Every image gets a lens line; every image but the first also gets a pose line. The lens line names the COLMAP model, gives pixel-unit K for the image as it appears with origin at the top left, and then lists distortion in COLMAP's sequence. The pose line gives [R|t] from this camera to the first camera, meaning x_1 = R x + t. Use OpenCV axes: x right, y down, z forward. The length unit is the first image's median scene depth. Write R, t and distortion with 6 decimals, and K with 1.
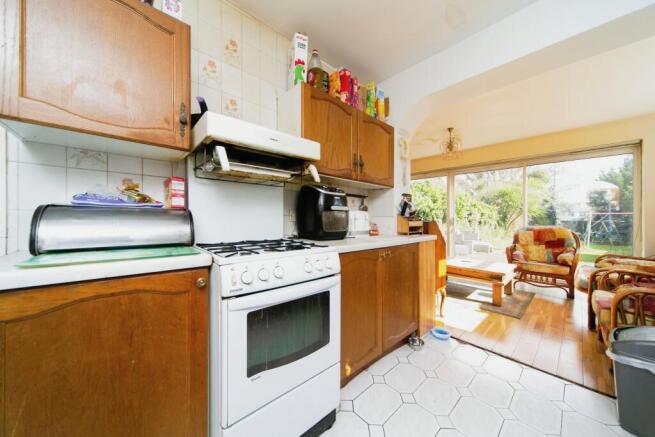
lens RADIAL K [[223.8, 0, 328.3], [0, 223.8, 222.0], [0, 0, 1]] dist [0.000683, 0.000093]
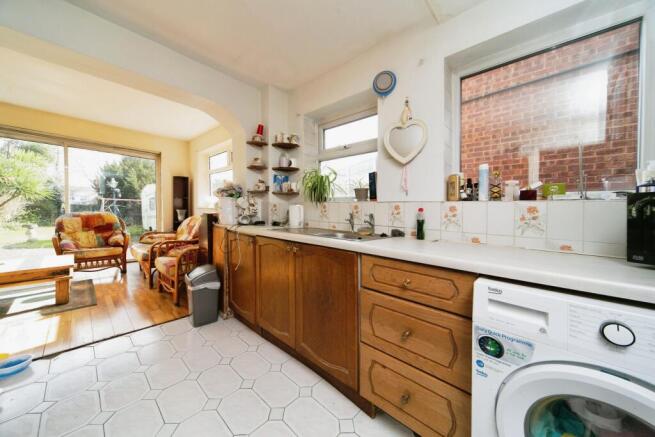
lens RADIAL K [[223.8, 0, 328.3], [0, 223.8, 222.0], [0, 0, 1]] dist [0.000683, 0.000093]
pose [[-0.103327, -0.061455, 0.992747, -0.165826], [-0.010885, 0.998100, 0.060654, -0.010052], [-0.994588, -0.004539, -0.103799, 0.042834]]
